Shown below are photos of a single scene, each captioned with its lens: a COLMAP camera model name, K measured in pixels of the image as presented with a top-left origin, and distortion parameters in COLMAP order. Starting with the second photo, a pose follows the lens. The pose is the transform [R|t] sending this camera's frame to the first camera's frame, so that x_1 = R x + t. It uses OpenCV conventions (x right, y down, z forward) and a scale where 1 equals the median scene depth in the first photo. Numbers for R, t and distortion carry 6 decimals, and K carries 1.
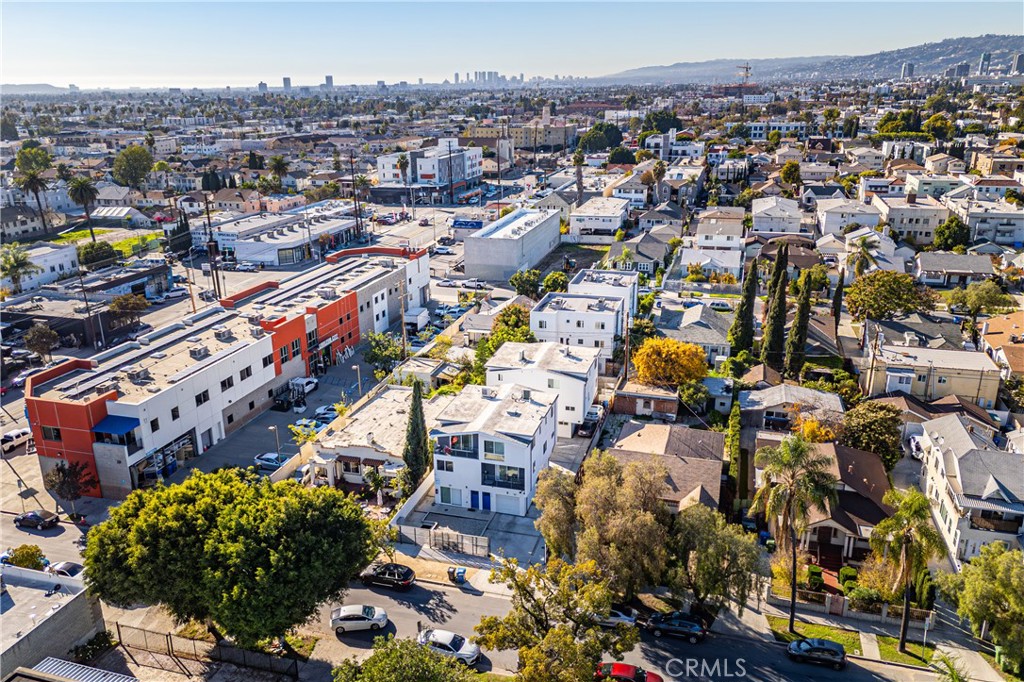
lens RADIAL K [[767.0, 0, 512.0], [0, 767.0, 341.0], [0, 0, 1]] dist [0.070301, -0.077533]
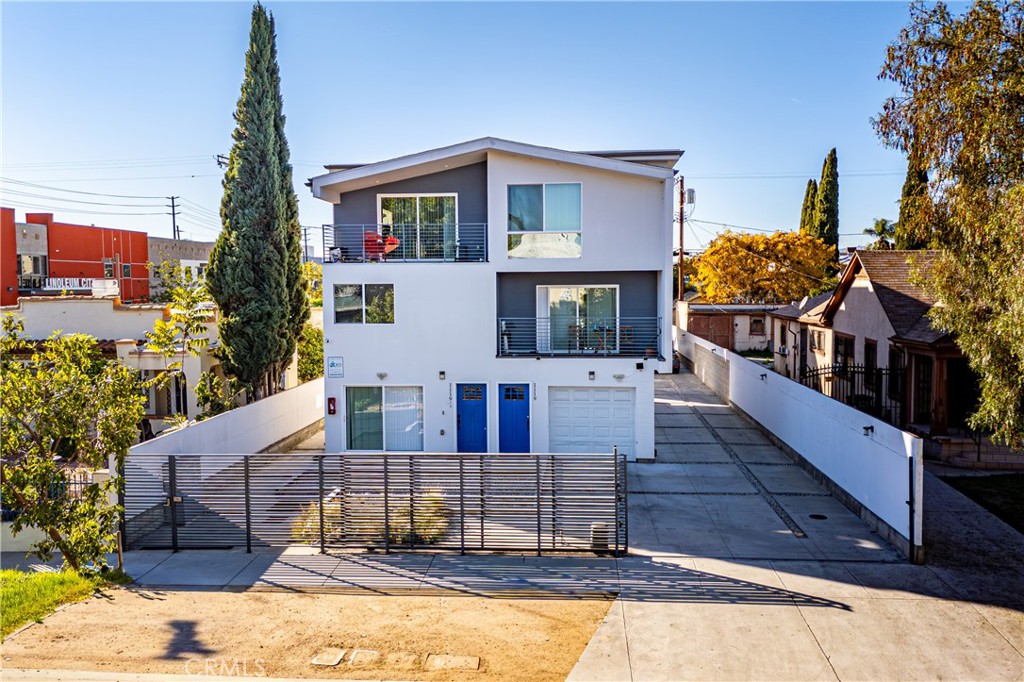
lens RADIAL K [[763.7, 0, 515.6], [0, 763.7, 324.3], [0, 0, 1]] dist [0.069503, -0.080566]
pose [[0.980418, -0.012012, 0.196562, -0.062845], [0.062156, 0.965992, -0.250990, 0.175288], [-0.186863, 0.258292, 0.947822, 0.515269]]
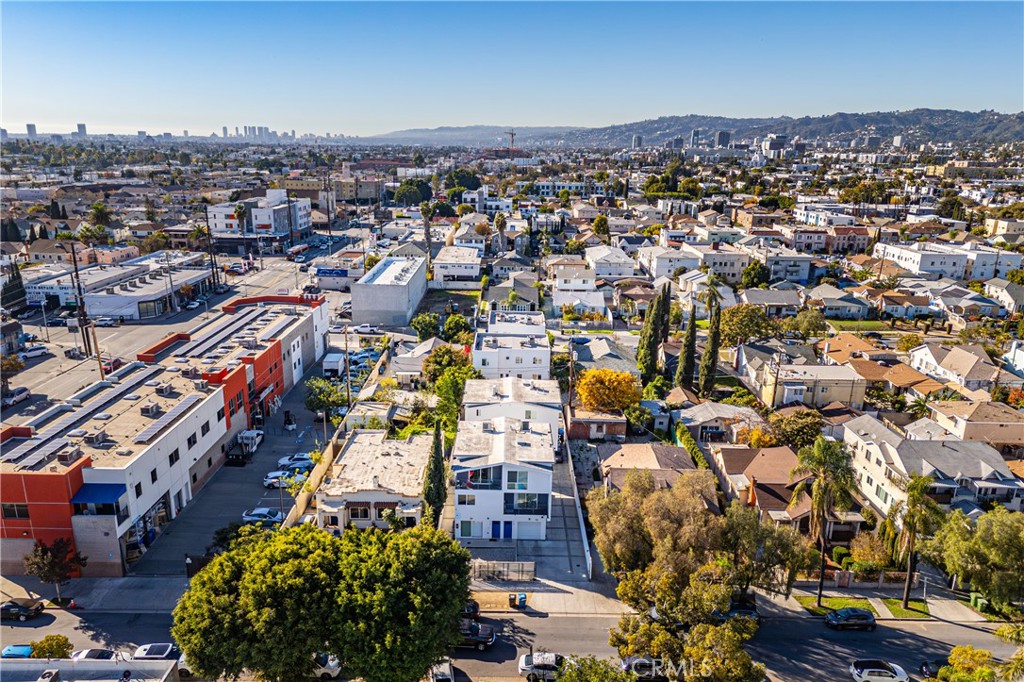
lens RADIAL K [[723.7, 0, 514.0], [0, 723.7, 364.7], [0, 0, 1]] dist [0.068631, -0.071421]
pose [[0.958753, -0.052441, 0.279363, -0.205838], [0.060018, 0.998023, -0.018630, 0.002799], [-0.277833, 0.034628, 0.960005, 0.032093]]
